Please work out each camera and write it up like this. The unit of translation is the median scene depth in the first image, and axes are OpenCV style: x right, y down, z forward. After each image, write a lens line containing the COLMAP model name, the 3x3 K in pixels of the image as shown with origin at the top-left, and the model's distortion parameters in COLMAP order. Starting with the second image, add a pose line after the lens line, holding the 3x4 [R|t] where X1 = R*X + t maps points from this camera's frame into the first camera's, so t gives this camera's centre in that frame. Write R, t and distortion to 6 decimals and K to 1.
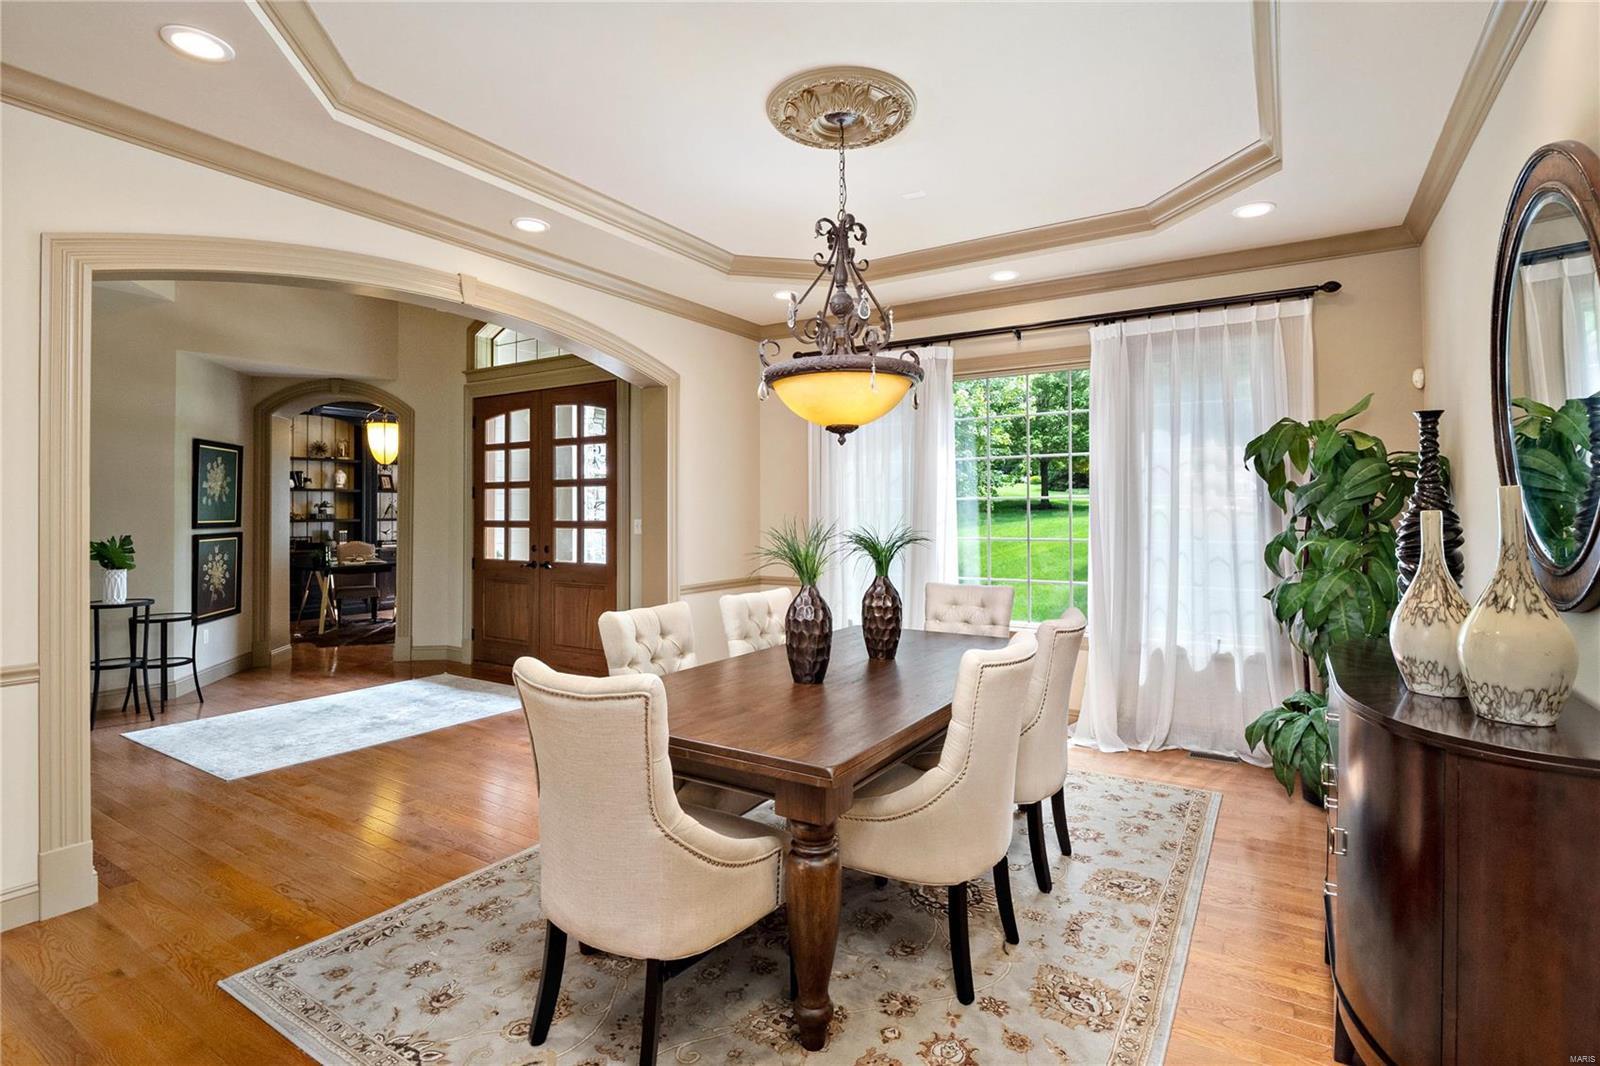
lens RADIAL K [[755.6, 0, 800.6], [0, 755.6, 516.8], [0, 0, 1]] dist [-0.013338, -0.001138]
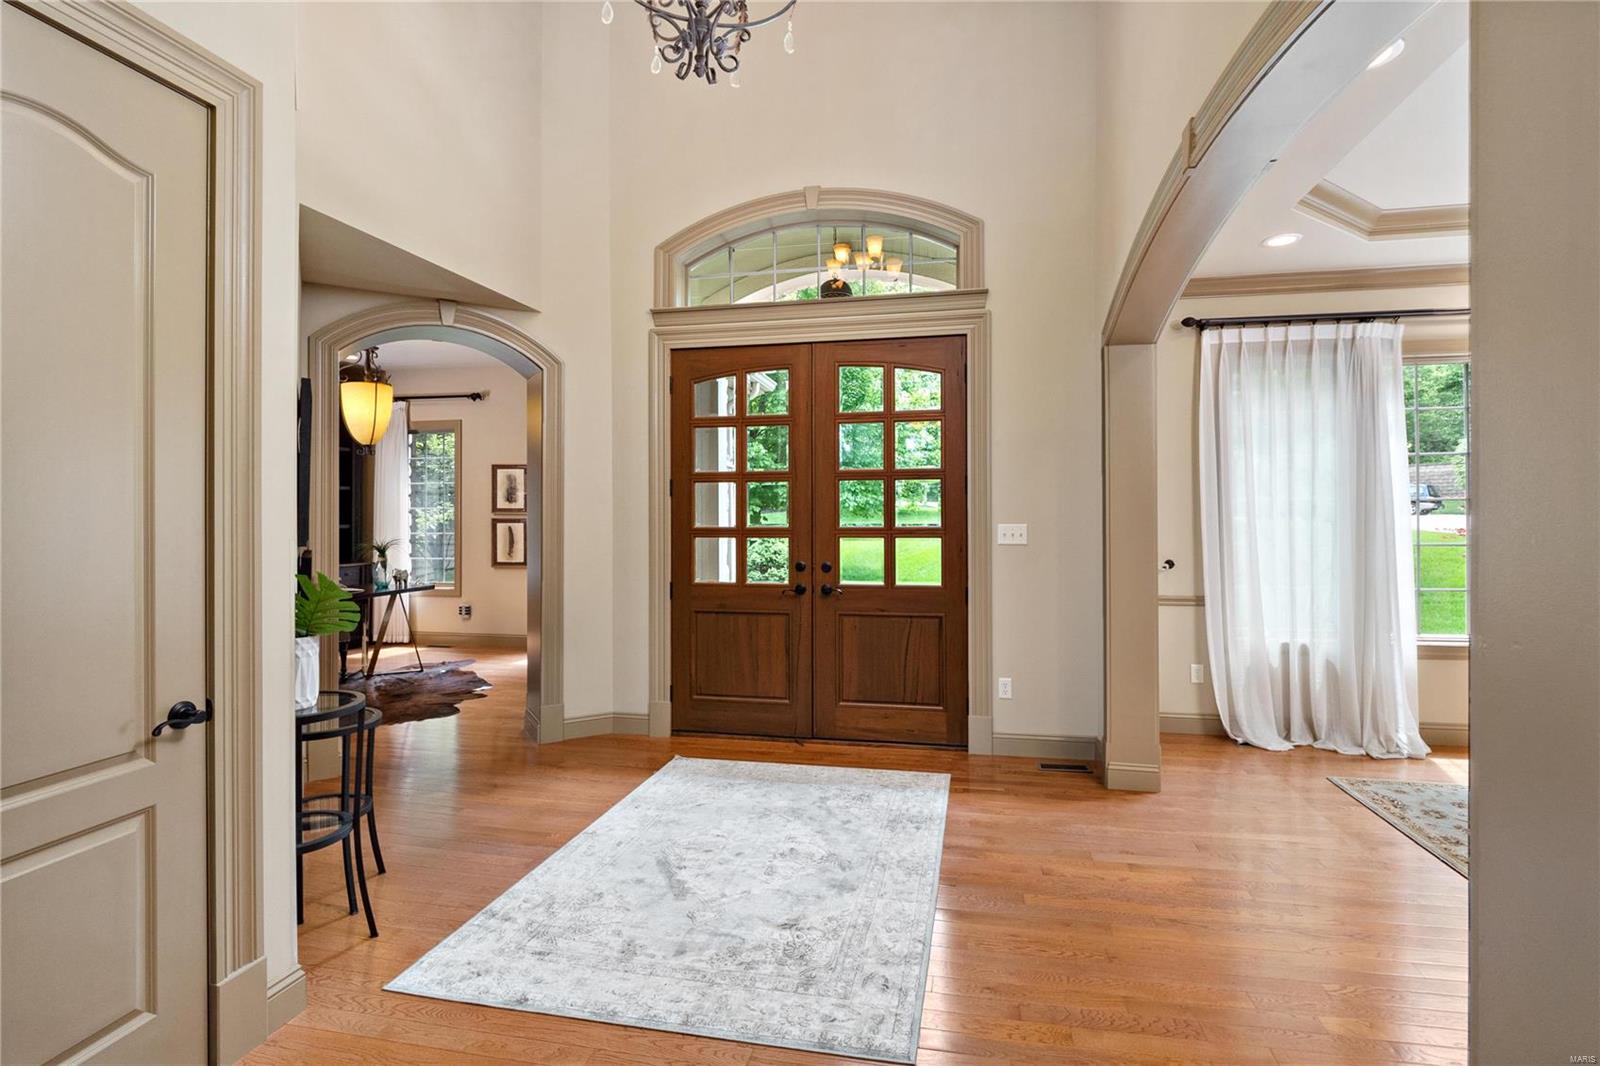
lens RADIAL K [[755.6, 0, 803.0], [0, 755.6, 518.0], [0, 0, 1]] dist [-0.013338, -0.001138]
pose [[0.939526, -0.000581, 0.342478, -0.591608], [0.004685, 0.999927, -0.011158, 0.003887], [-0.342446, 0.012088, 0.939460, 0.333304]]
